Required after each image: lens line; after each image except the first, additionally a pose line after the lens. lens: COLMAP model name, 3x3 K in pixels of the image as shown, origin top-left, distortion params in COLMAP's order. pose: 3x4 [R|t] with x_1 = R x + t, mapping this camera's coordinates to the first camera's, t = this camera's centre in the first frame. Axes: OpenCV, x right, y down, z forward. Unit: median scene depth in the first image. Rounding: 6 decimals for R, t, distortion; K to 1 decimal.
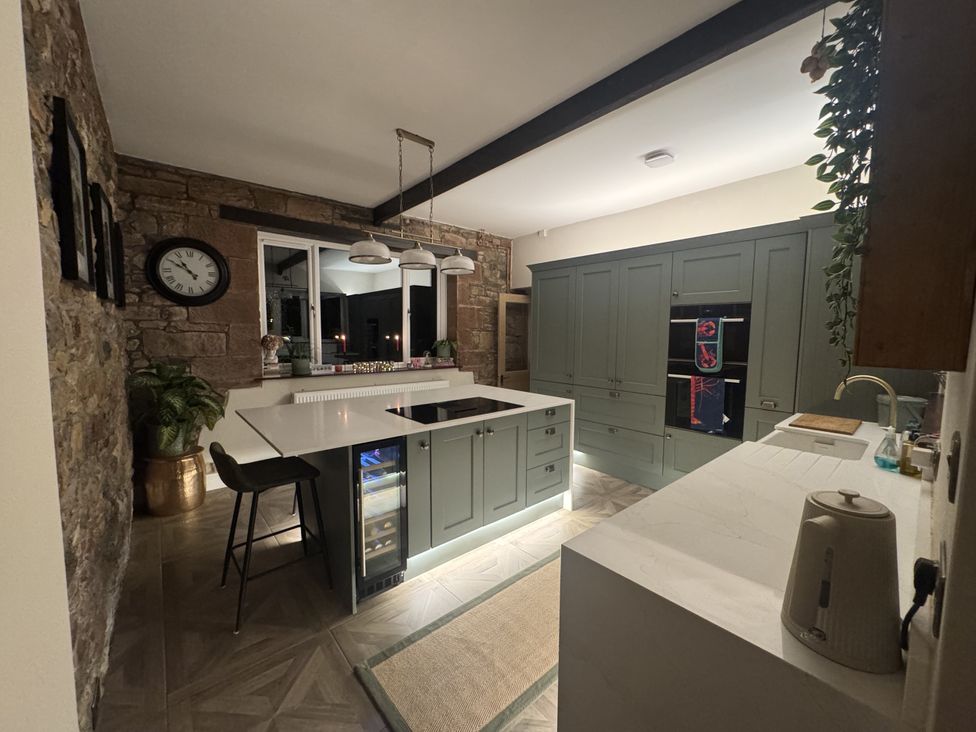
lens RADIAL K [[386.8, 0, 491.2], [0, 386.8, 365.8], [0, 0, 1]] dist [-0.006855, 0.001420]
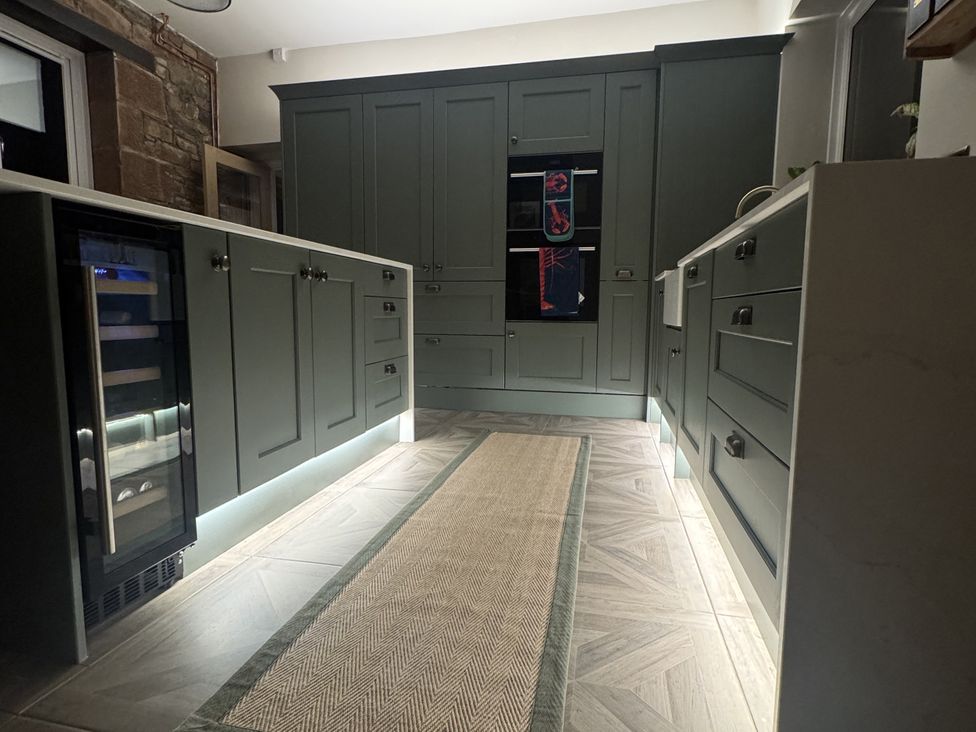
lens RADIAL K [[527.0, 0, 488.7], [0, 527.0, 363.3], [0, 0, 1]] dist [0.003823, -0.001053]
pose [[0.806338, -0.061631, 0.588235, -0.206389], [0.049741, 0.998099, 0.036391, 0.224098], [-0.589359, -0.000084, 0.807871, 0.218608]]
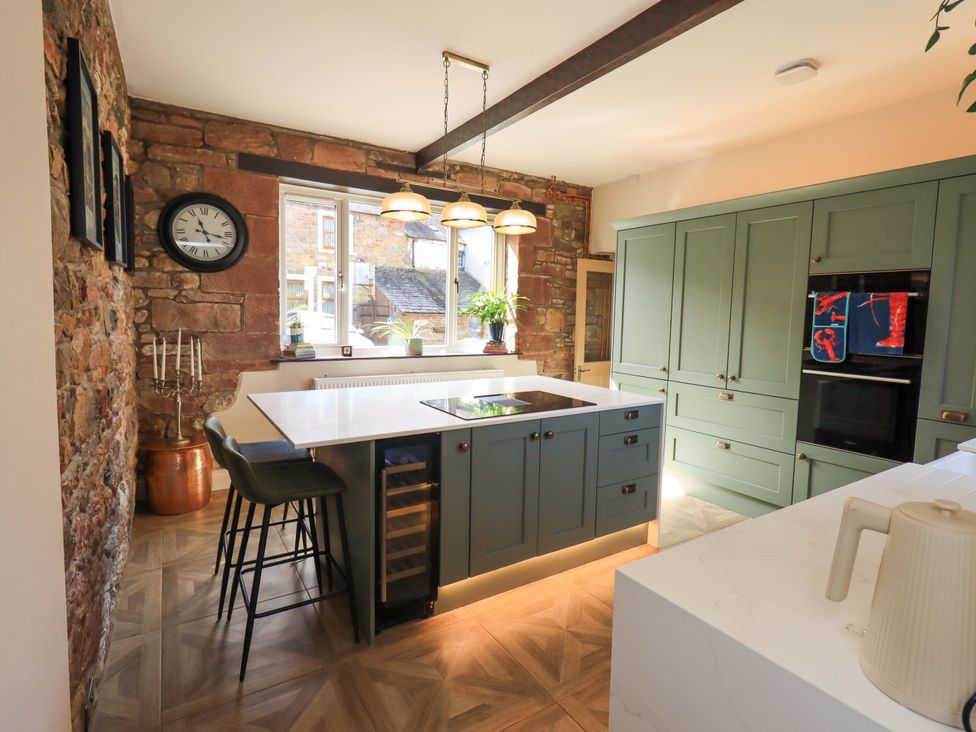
lens RADIAL K [[505.3, 0, 495.2], [0, 505.3, 353.4], [0, 0, 1]] dist [0.003916, -0.002900]
pose [[0.989801, 0.026448, -0.139983, 0.022468], [-0.027149, 0.999627, -0.003099, 0.010905], [0.139849, 0.006868, 0.990149, -0.018449]]
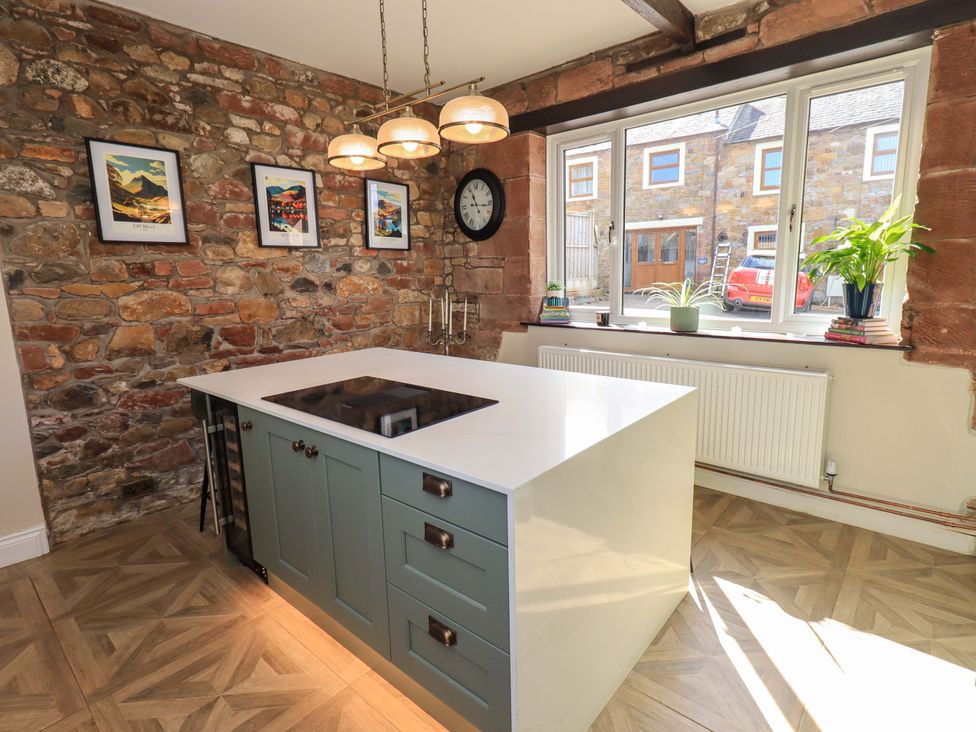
lens RADIAL K [[505.3, 0, 489.8], [0, 505.3, 356.4], [0, 0, 1]] dist [0.003916, -0.002900]
pose [[0.139415, 0.154631, -0.978086, 0.566371], [-0.060992, 0.987198, 0.147378, -0.062678], [0.988354, 0.039109, 0.147061, 0.933020]]
